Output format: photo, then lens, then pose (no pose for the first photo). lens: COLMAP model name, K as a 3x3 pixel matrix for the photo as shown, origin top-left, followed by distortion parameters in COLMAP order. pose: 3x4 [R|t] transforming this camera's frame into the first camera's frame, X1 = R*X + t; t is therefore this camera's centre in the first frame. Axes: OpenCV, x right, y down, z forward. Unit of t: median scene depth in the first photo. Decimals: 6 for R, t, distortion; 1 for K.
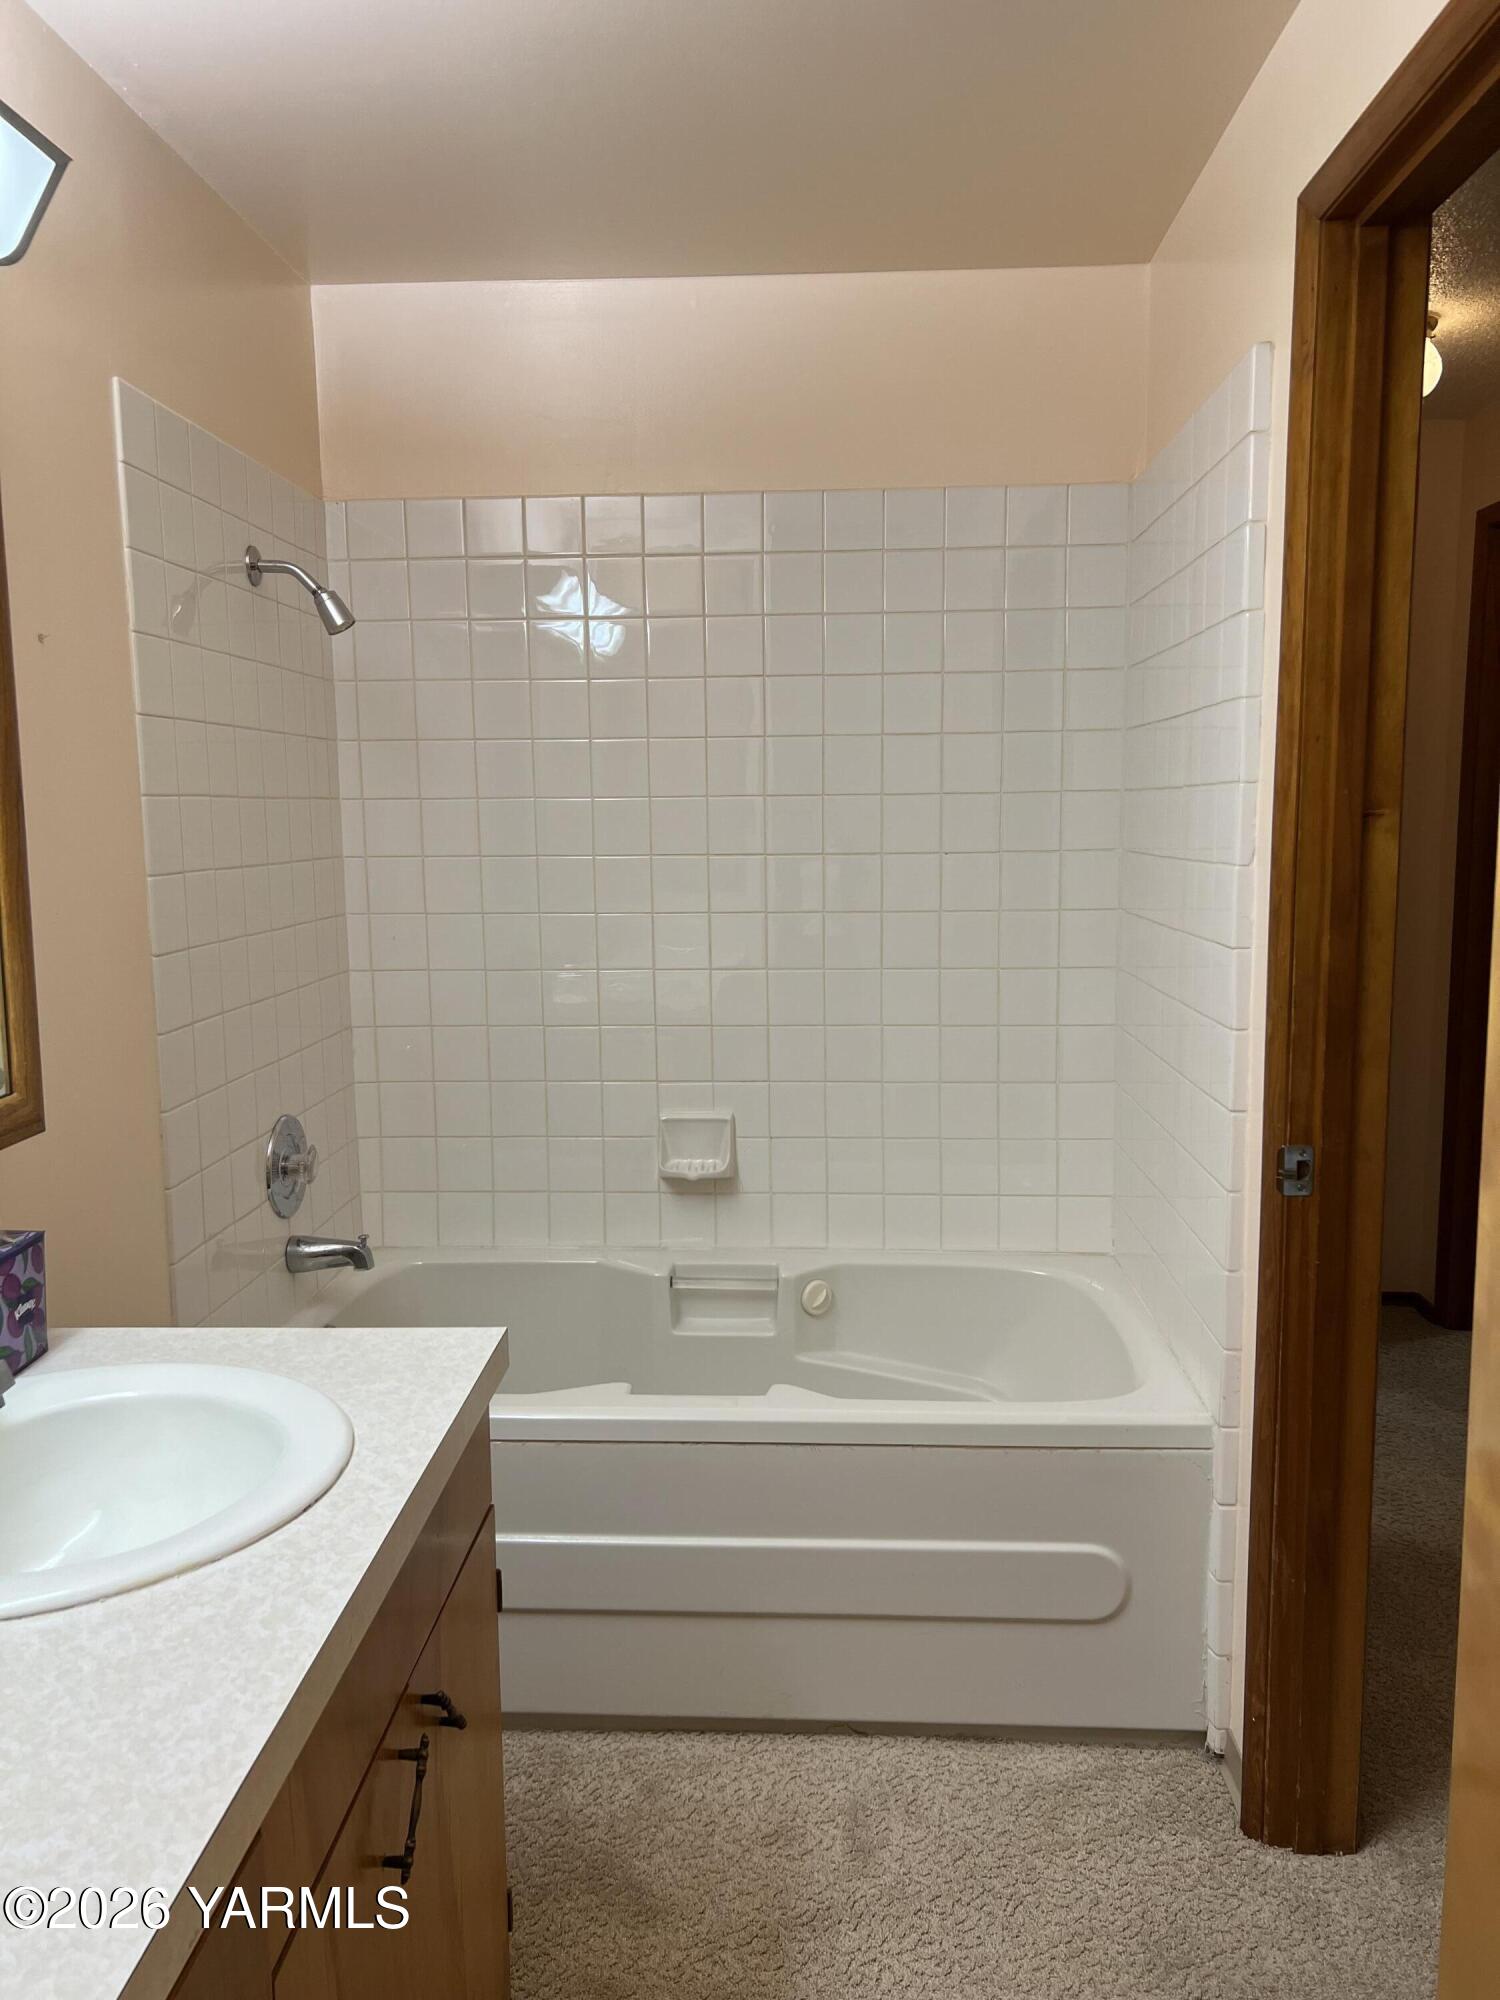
lens RADIAL K [[1497.3, 0, 750.0], [0, 1497.3, 1000.0], [0, 0, 1]] dist [0.059961, -0.078947]
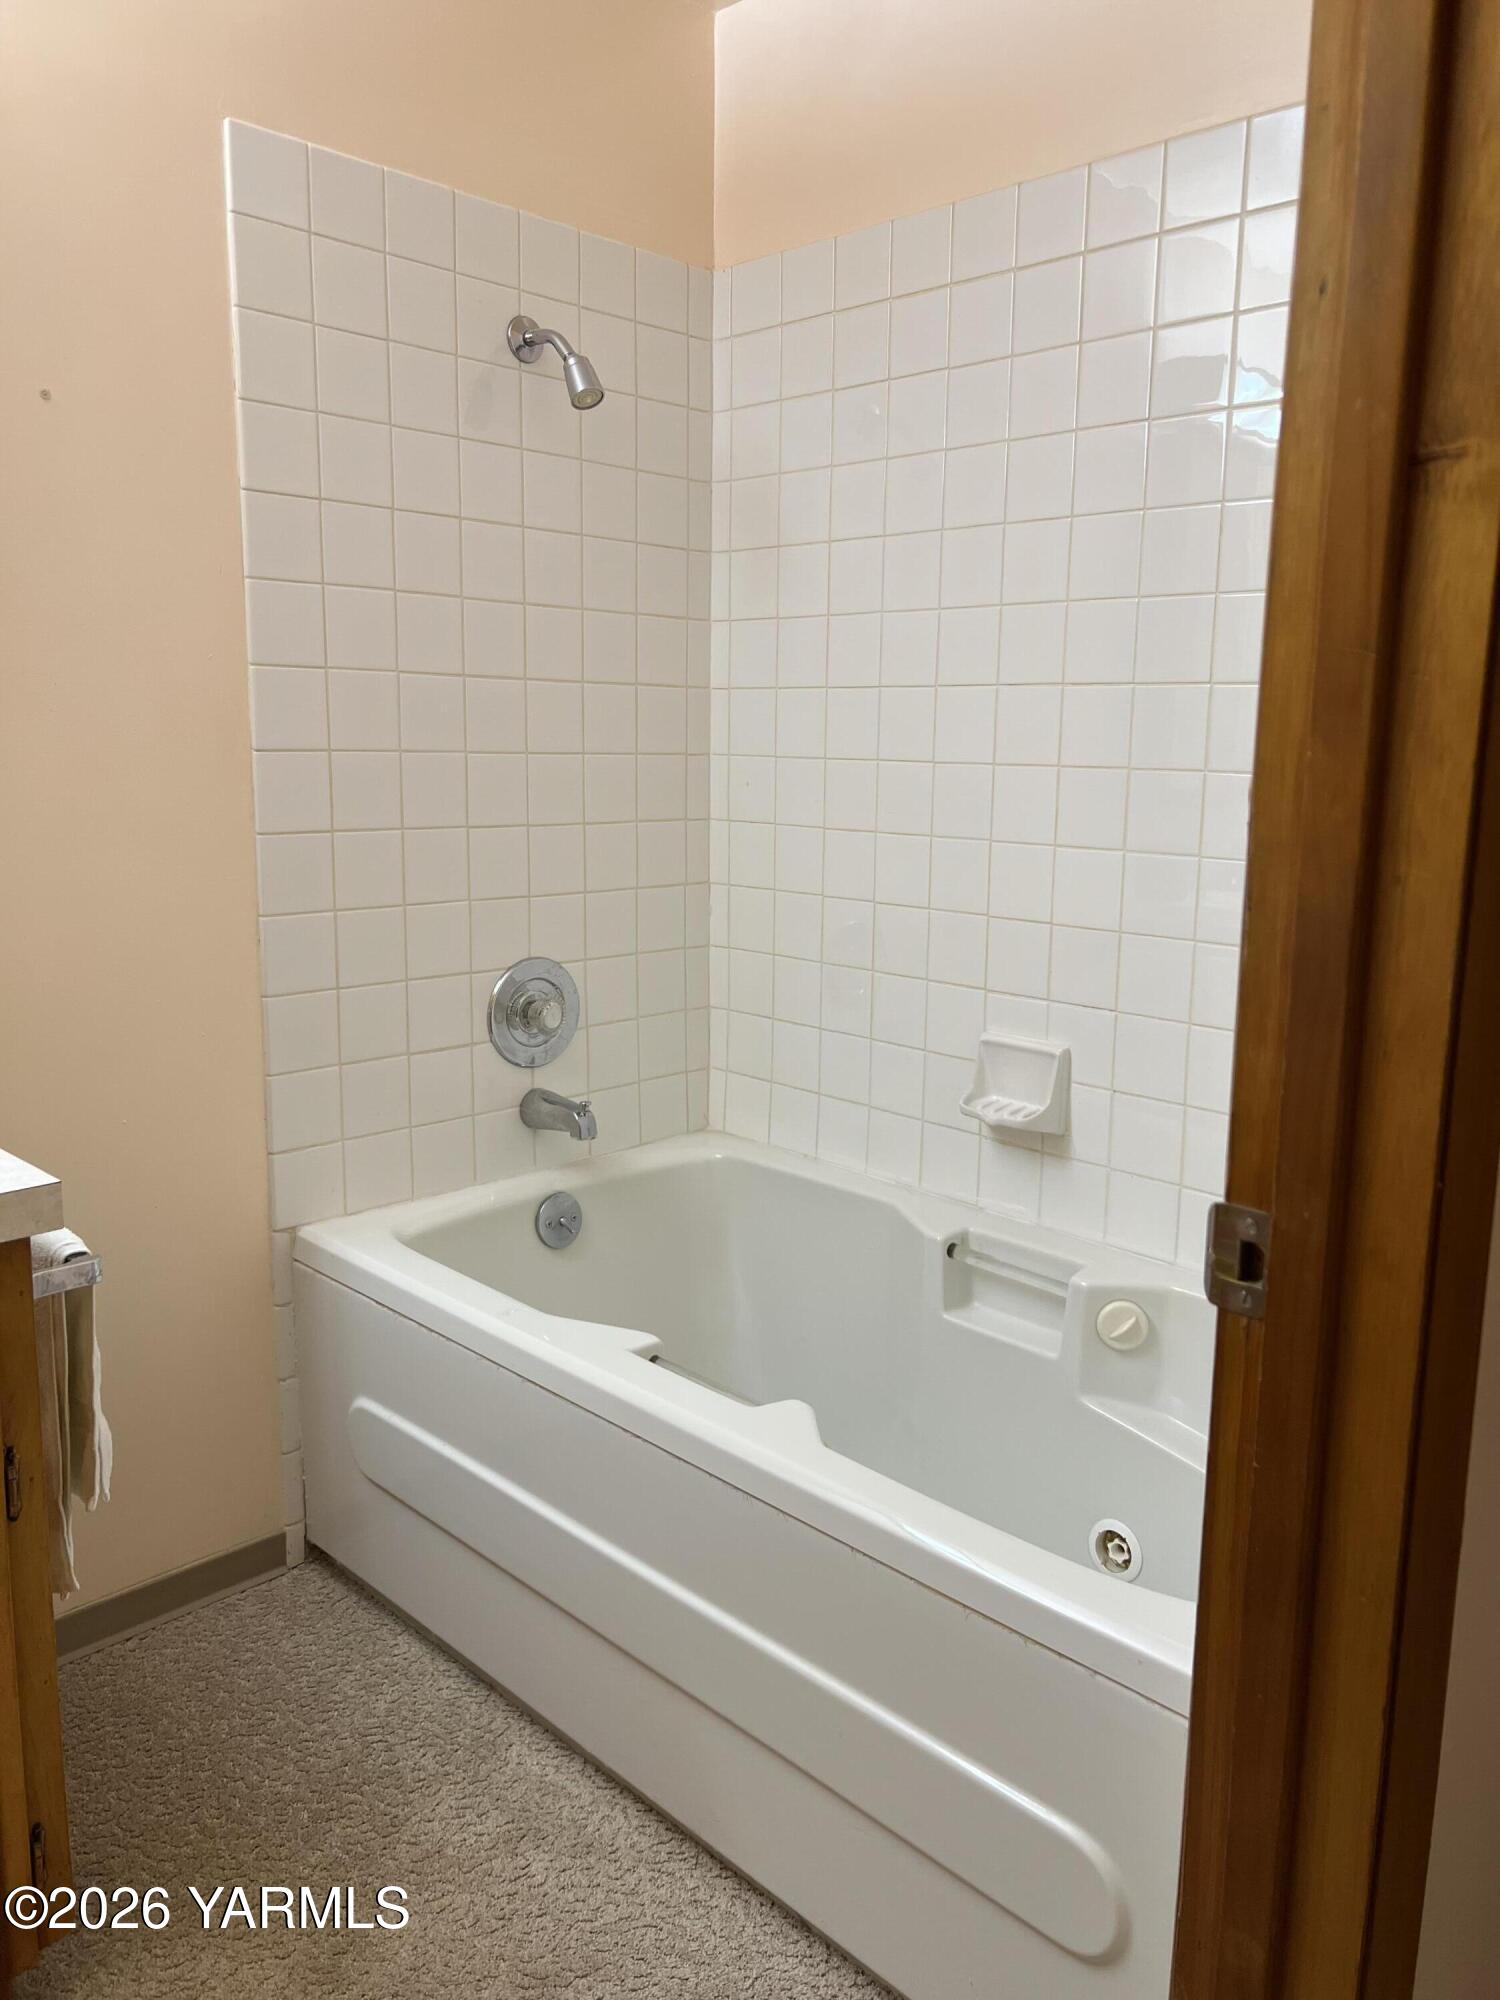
lens RADIAL K [[1497.3, 0, 750.0], [0, 1497.3, 1000.0], [0, 0, 1]] dist [0.059961, -0.078947]
pose [[0.741634, 0.143784, -0.655214, 0.354894], [-0.111910, 0.989590, 0.090492, 0.004256], [0.661404, 0.006214, 0.750004, 0.359588]]
